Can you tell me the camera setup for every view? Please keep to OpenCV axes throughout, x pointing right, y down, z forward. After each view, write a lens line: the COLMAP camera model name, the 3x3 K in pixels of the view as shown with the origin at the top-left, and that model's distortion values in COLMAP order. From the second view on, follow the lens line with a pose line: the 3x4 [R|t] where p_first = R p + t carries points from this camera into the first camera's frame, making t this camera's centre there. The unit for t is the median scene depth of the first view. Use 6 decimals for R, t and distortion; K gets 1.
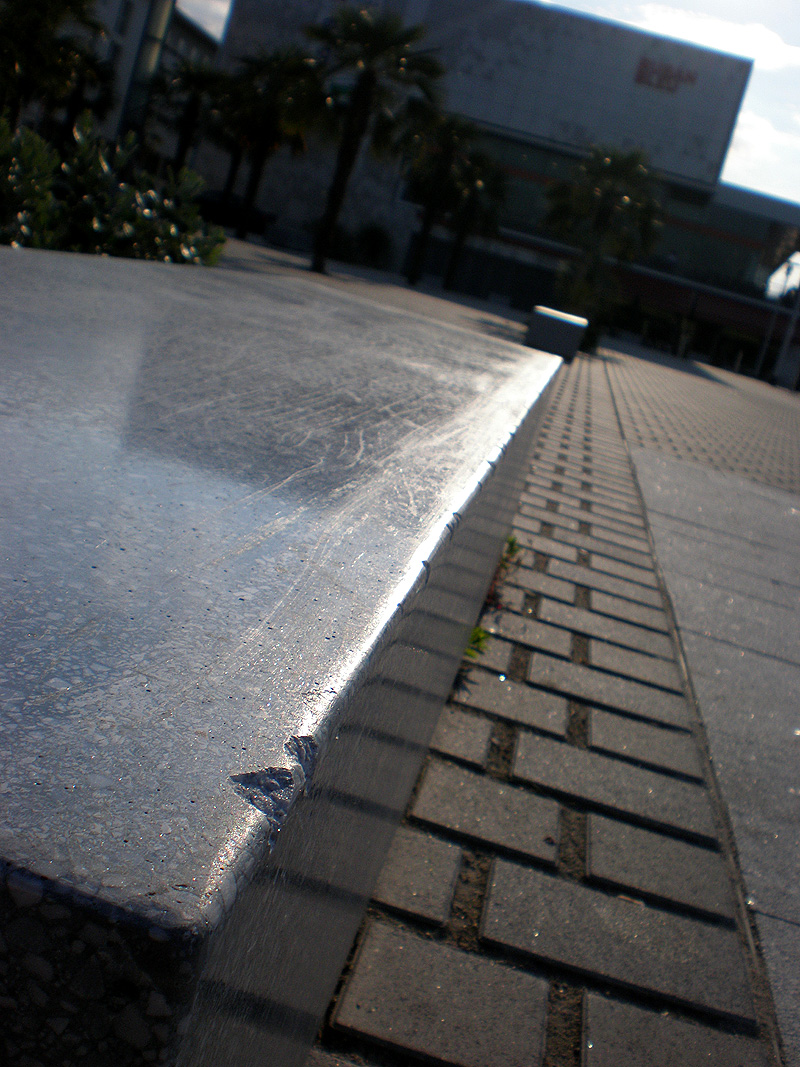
lens RADIAL K [[1172.9, 0, 400.0], [0, 1172.9, 533.5], [0, 0, 1]] dist [-0.044041, -0.244693]
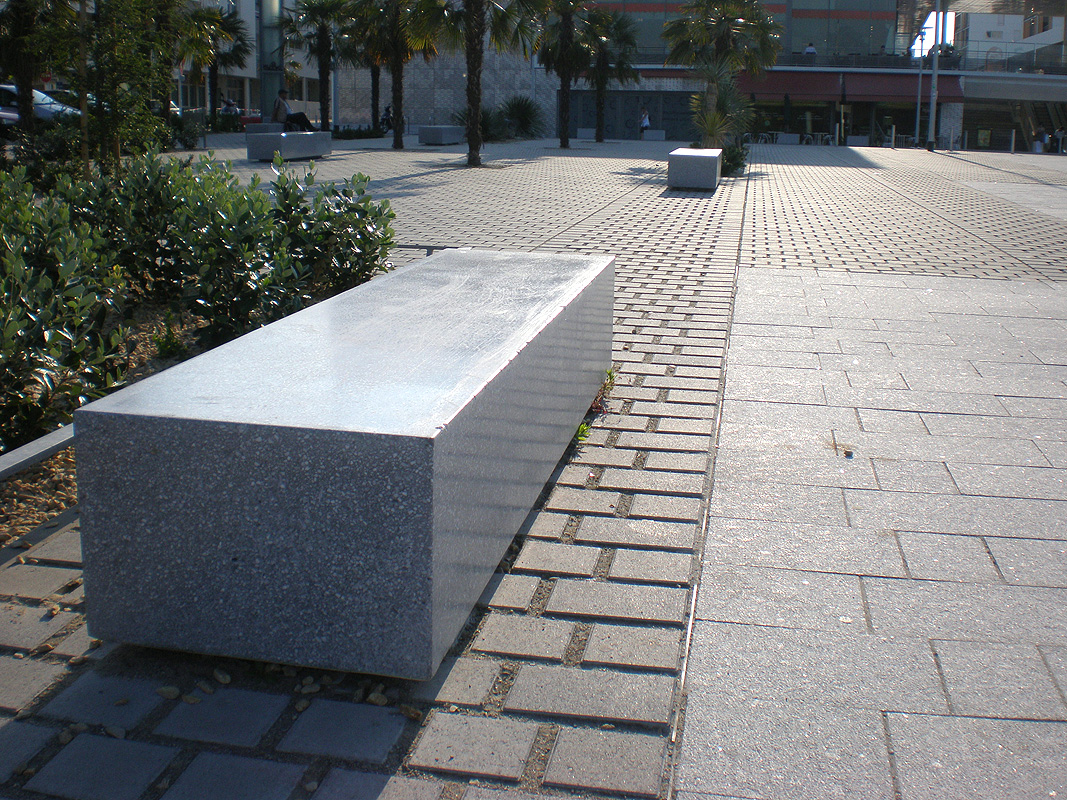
lens RADIAL K [[1172.9, 0, 533.5], [0, 1172.9, 400.0], [0, 0, 1]] dist [-0.044041, -0.244693]
pose [[0.967756, -0.239807, -0.077074, 0.121644], [0.240497, 0.970650, -0.000336, 0.021443], [0.074892, -0.018211, 0.997025, -0.715579]]
